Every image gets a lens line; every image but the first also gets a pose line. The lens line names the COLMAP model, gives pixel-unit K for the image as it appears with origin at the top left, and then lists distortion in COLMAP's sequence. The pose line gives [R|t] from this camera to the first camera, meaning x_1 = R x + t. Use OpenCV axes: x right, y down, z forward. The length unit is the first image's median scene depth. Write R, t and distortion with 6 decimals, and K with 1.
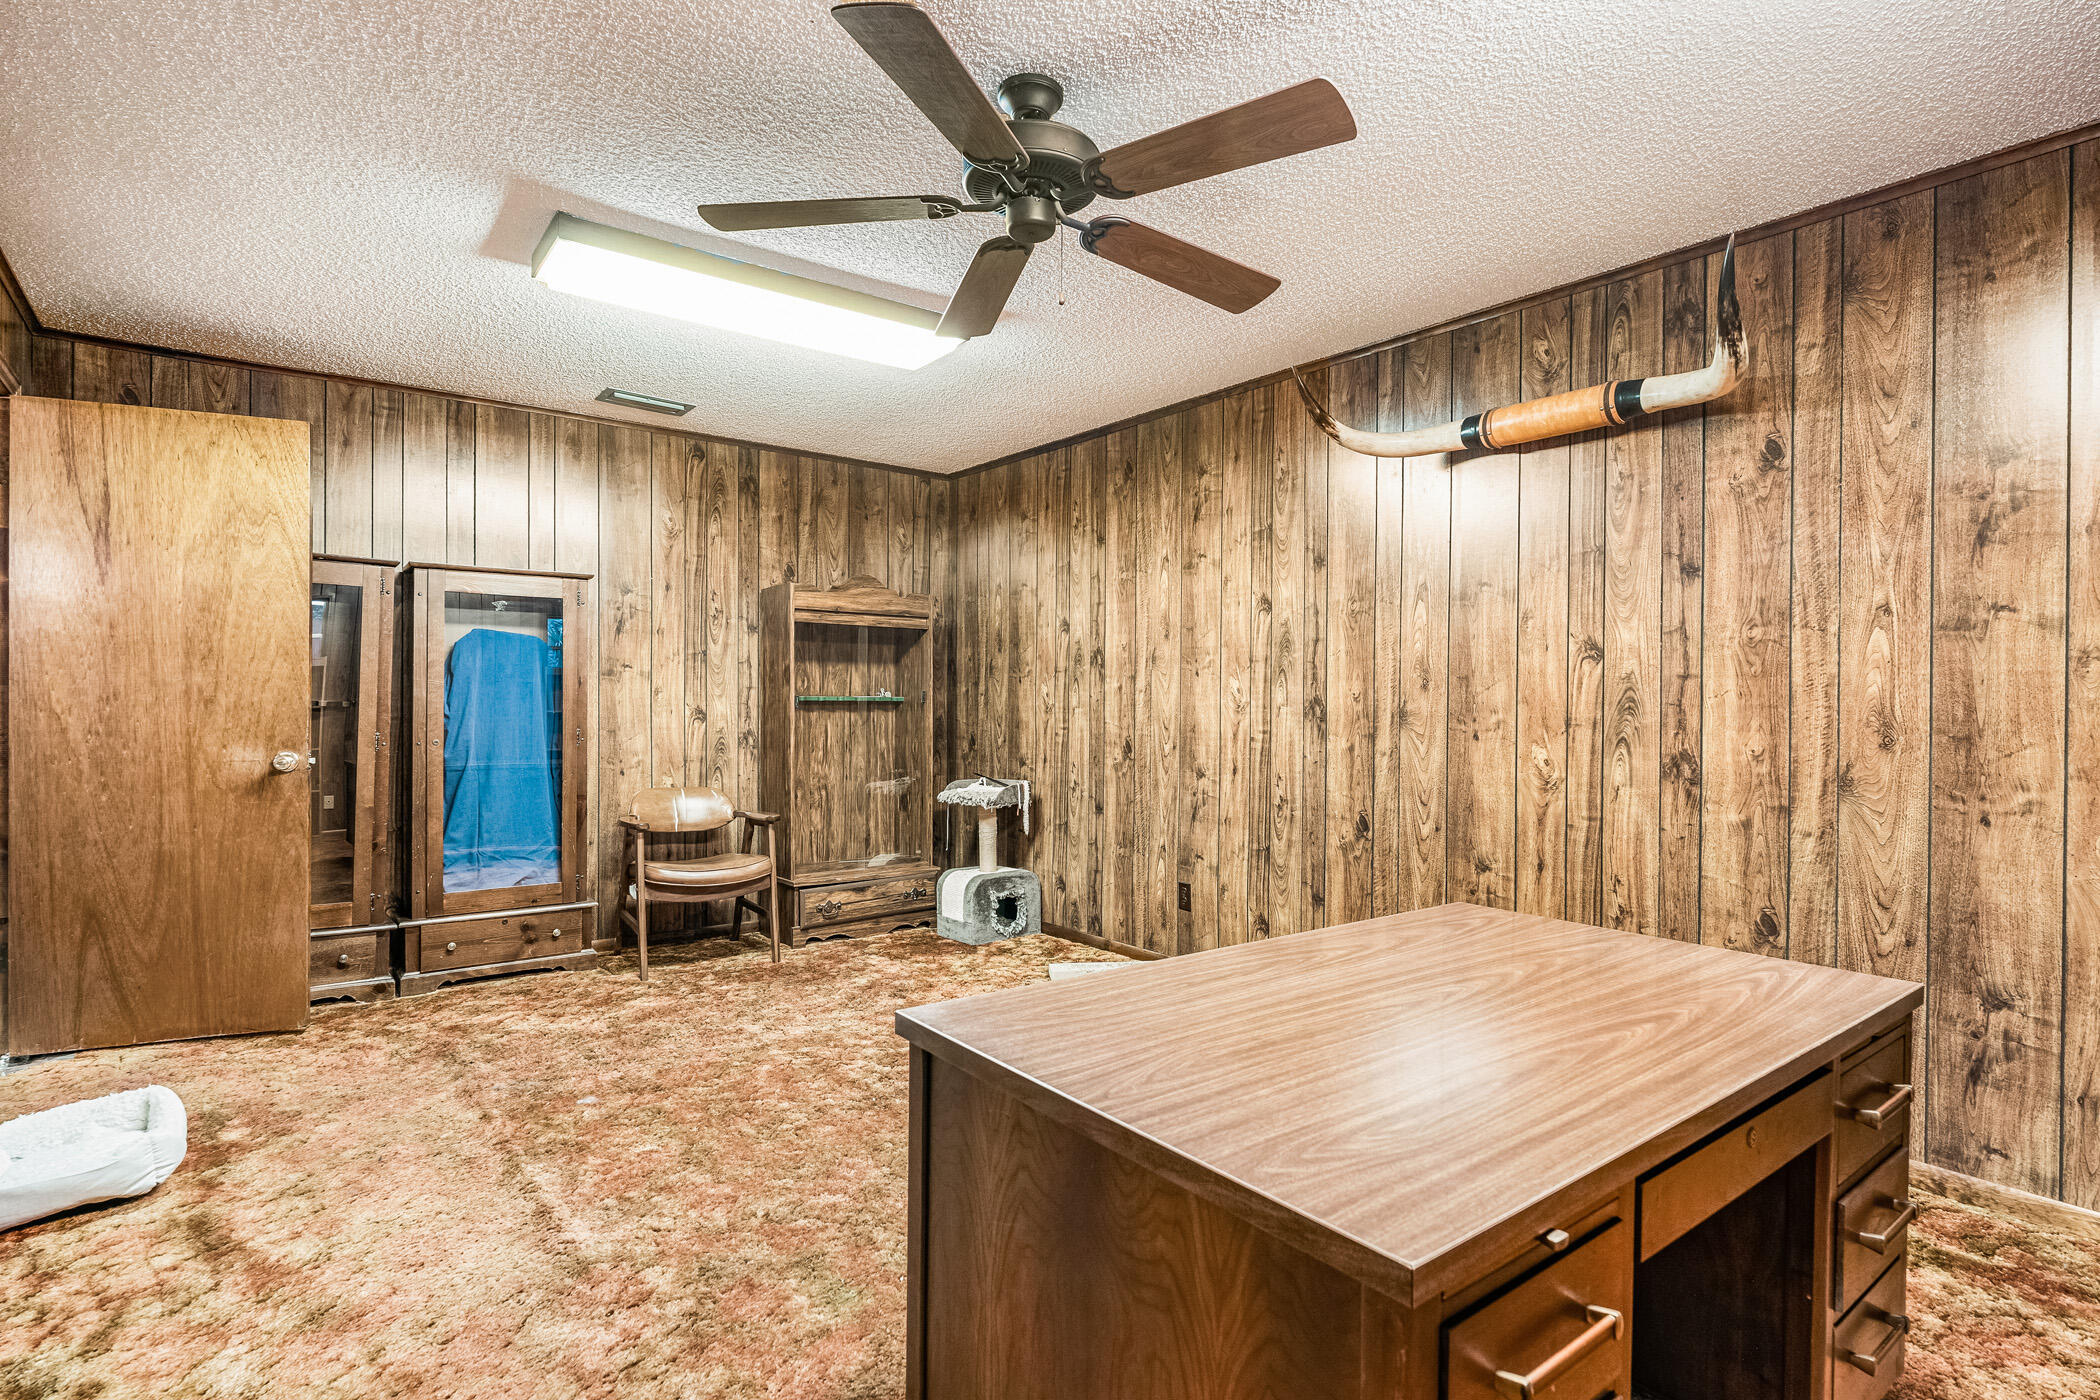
lens RADIAL K [[1035.0, 0, 1058.1], [0, 1035.0, 708.6], [0, 0, 1]] dist [-0.002343, 0.000122]
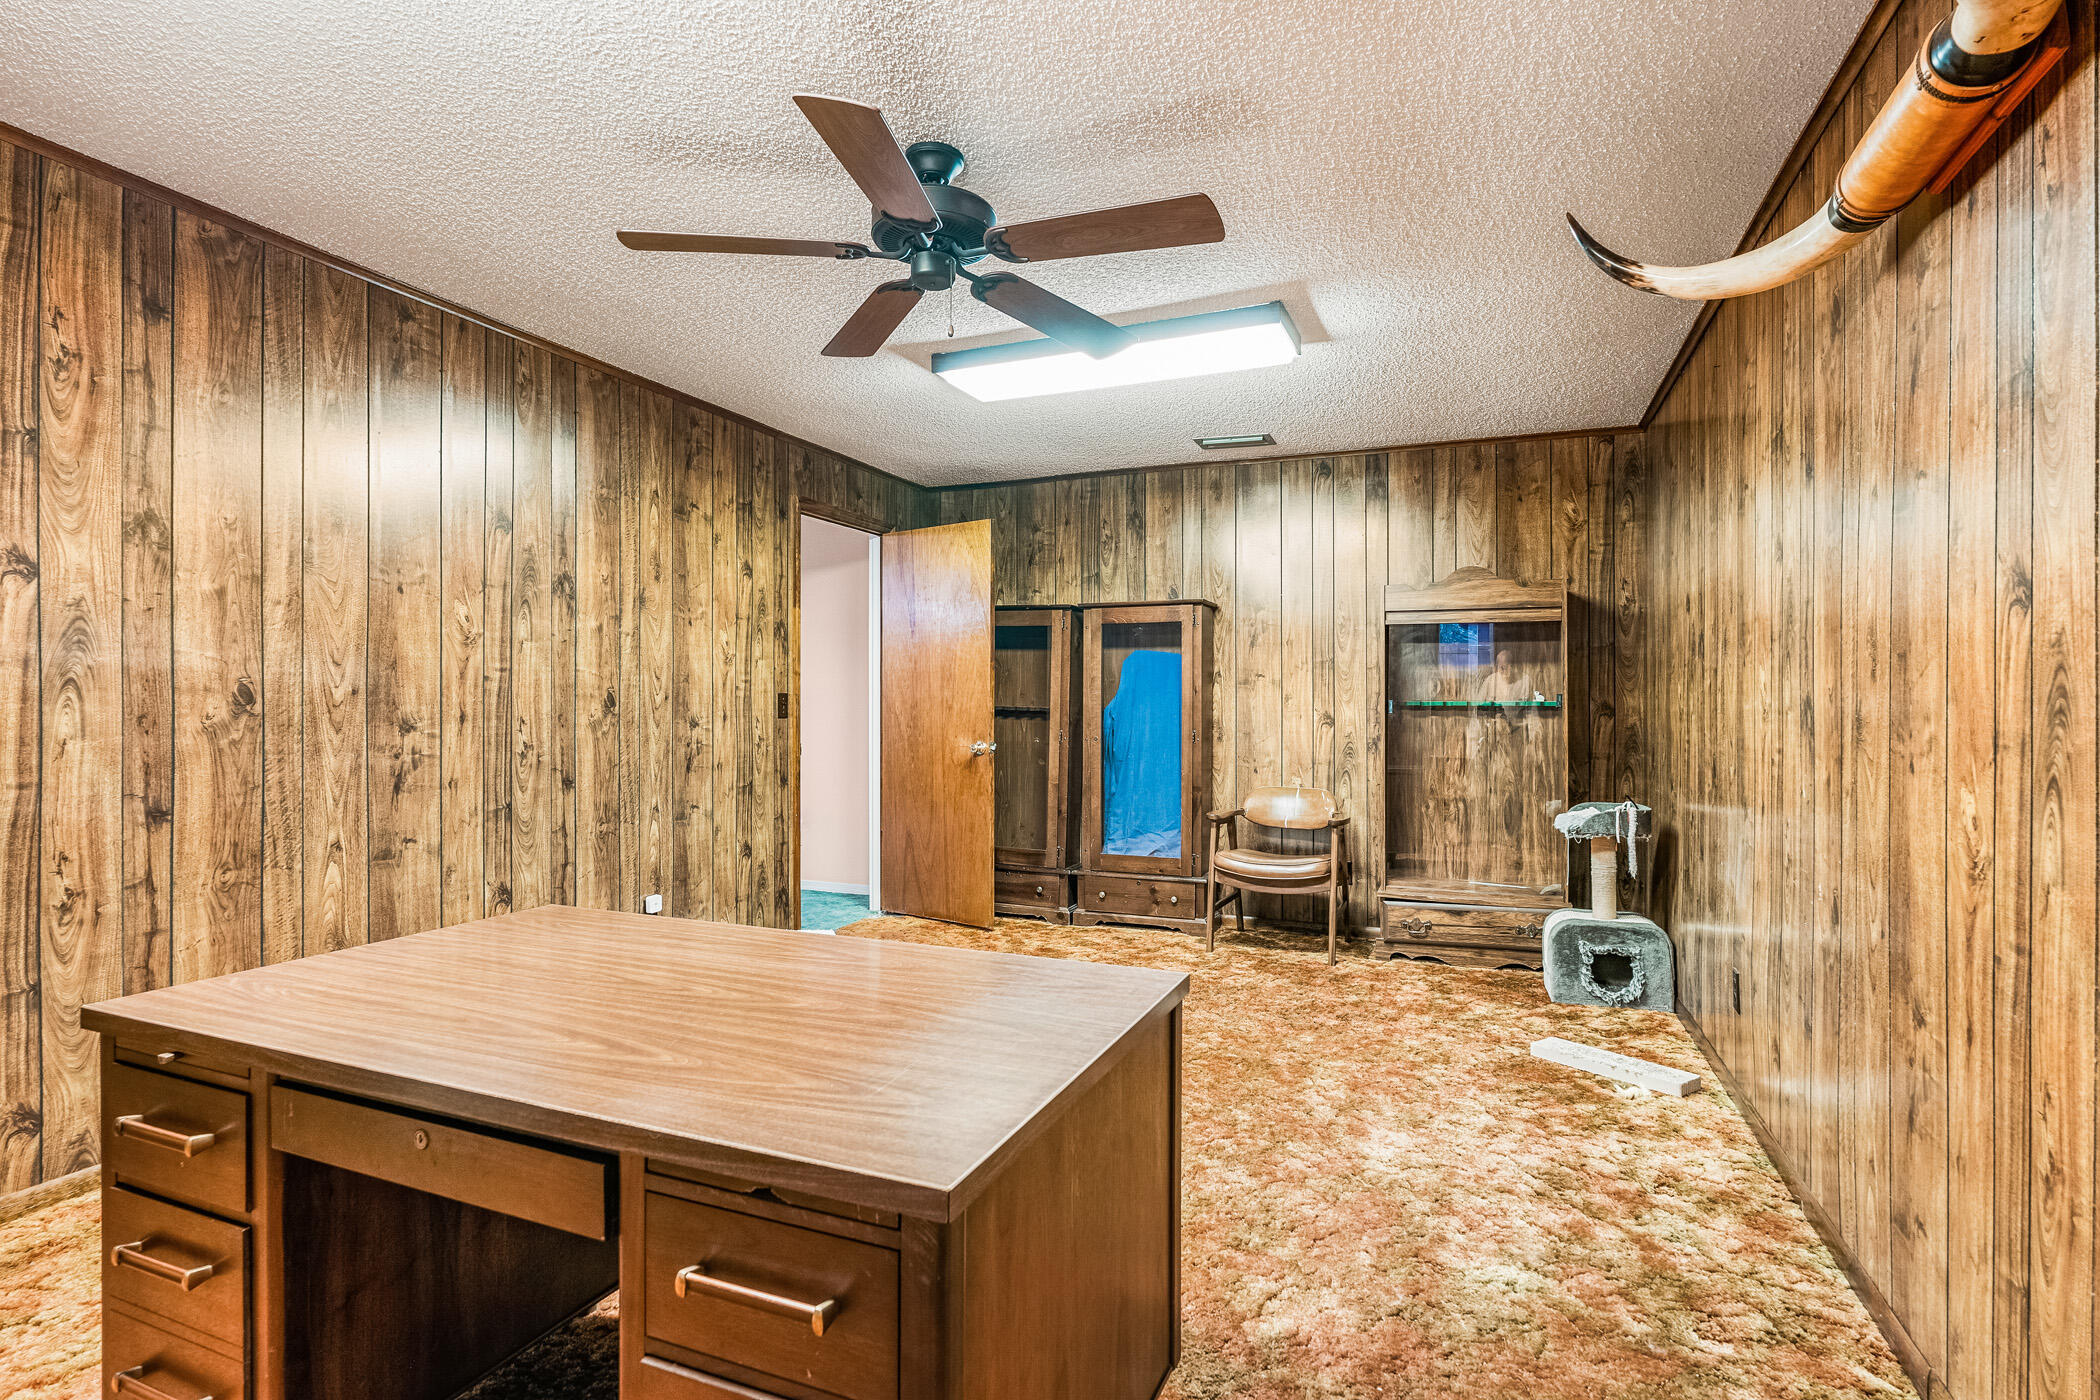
lens RADIAL K [[1035.0, 0, 1054.4], [0, 1035.0, 701.6], [0, 0, 1]] dist [-0.002343, 0.000122]
pose [[0.499728, -0.008671, -0.866139, 0.445075], [-0.003959, 0.999917, -0.012295, 0.001669], [0.866173, 0.009573, 0.499652, 0.249550]]
